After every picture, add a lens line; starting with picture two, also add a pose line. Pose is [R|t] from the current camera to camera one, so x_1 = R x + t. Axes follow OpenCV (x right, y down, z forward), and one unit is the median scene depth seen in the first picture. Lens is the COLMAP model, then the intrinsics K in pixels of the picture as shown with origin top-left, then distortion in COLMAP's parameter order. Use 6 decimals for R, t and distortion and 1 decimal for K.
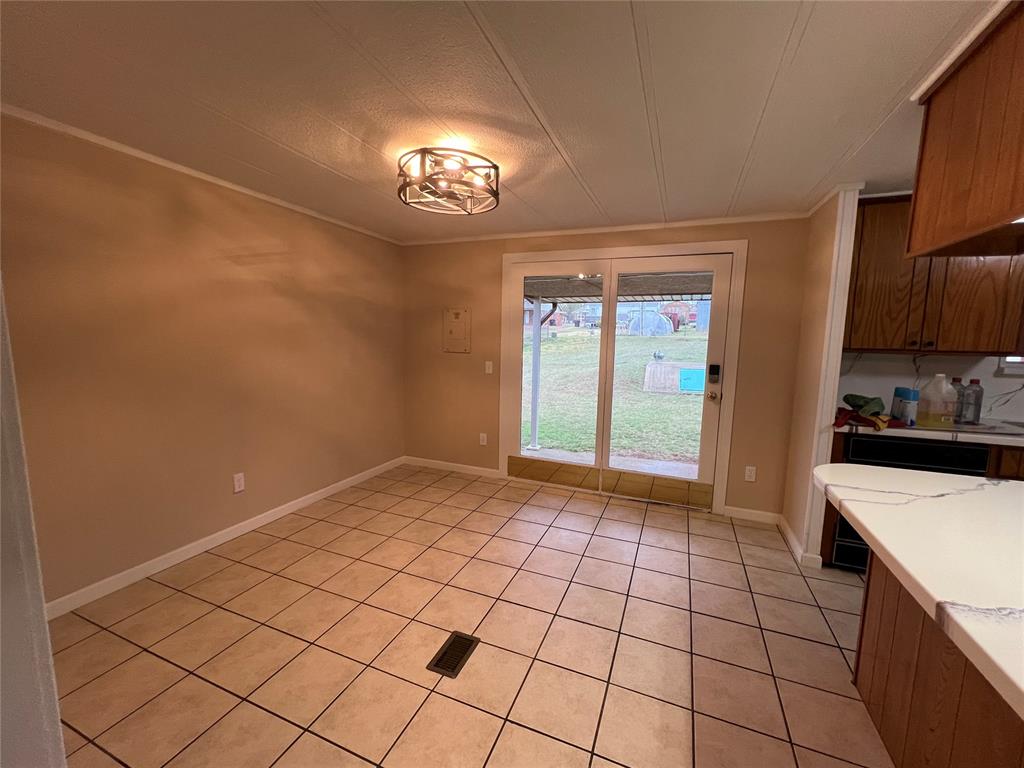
lens RADIAL K [[419.8, 0, 511.4], [0, 419.8, 386.2], [0, 0, 1]] dist [0.002024, 0.000496]
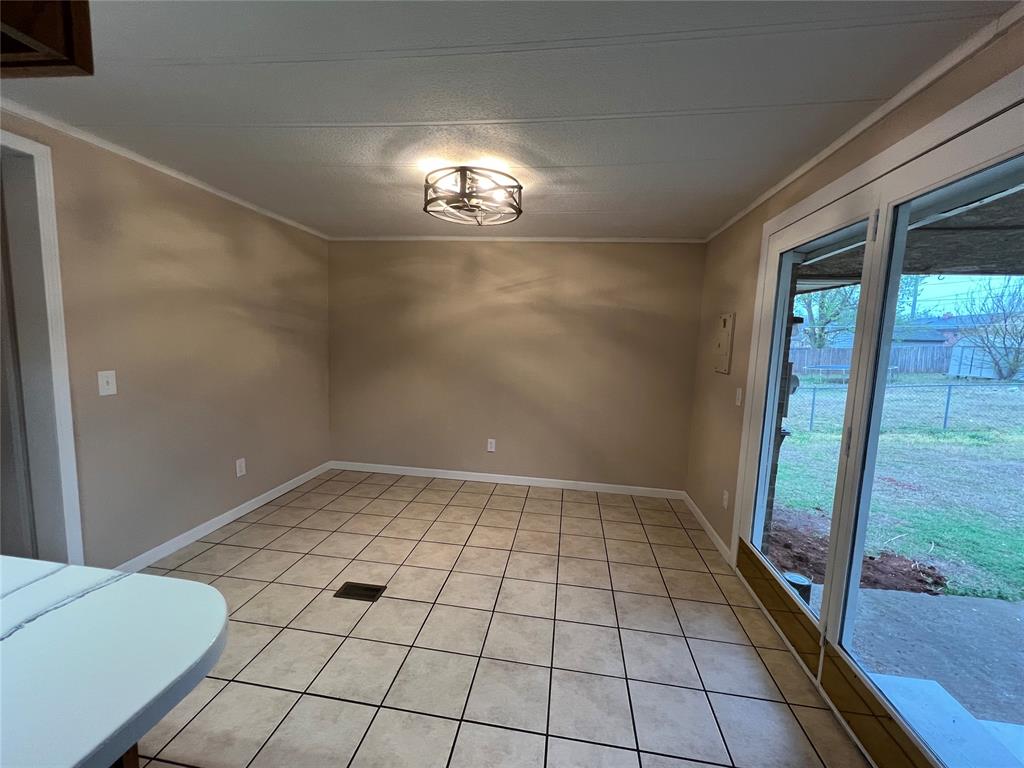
lens RADIAL K [[419.8, 0, 511.4], [0, 419.8, 386.2], [0, 0, 1]] dist [0.002024, 0.000496]
pose [[0.242937, 0.102060, -0.964658, 0.721312], [-0.150766, 0.986338, 0.066385, -0.073757], [0.958254, 0.129310, 0.255005, 0.672008]]
